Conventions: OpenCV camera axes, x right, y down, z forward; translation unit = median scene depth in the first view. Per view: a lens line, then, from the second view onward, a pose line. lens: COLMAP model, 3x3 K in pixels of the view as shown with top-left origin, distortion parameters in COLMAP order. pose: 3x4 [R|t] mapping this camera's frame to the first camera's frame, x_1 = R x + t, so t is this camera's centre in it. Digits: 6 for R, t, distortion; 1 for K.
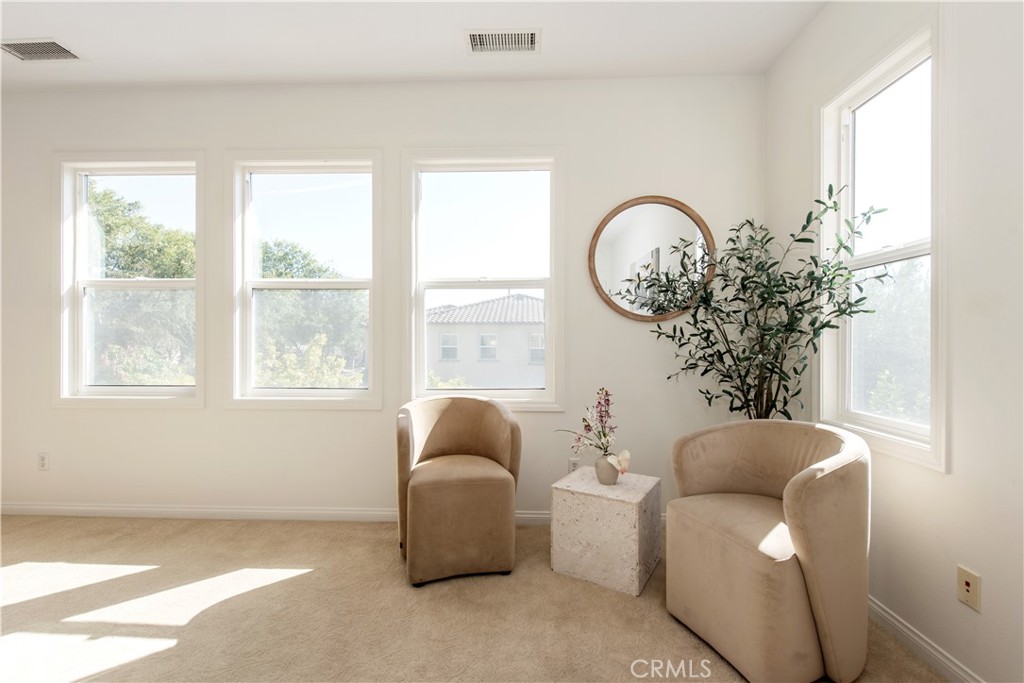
lens RADIAL K [[441.7, 0, 512.0], [0, 441.7, 341.5], [0, 0, 1]] dist [0.001094, 0.000030]
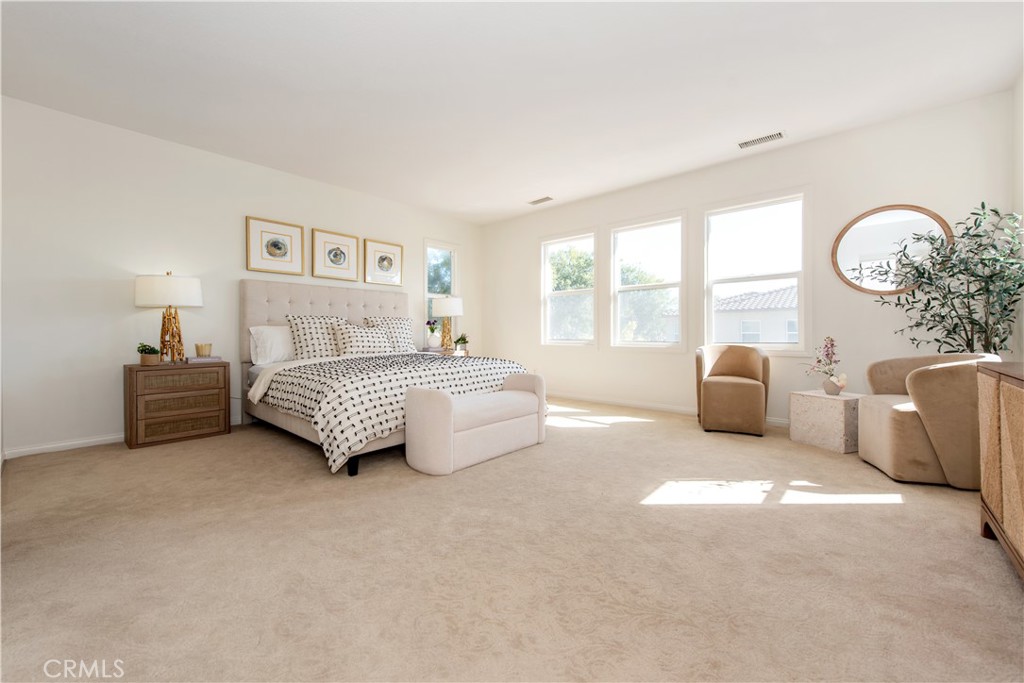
lens RADIAL K [[406.5, 0, 513.0], [0, 406.5, 336.9], [0, 0, 1]] dist [0.013080, -0.000119]
pose [[0.779881, 0.001582, -0.625926, 0.207268], [0.006669, 0.999919, 0.010836, 0.068565], [0.625892, -0.012625, 0.779807, -0.796413]]
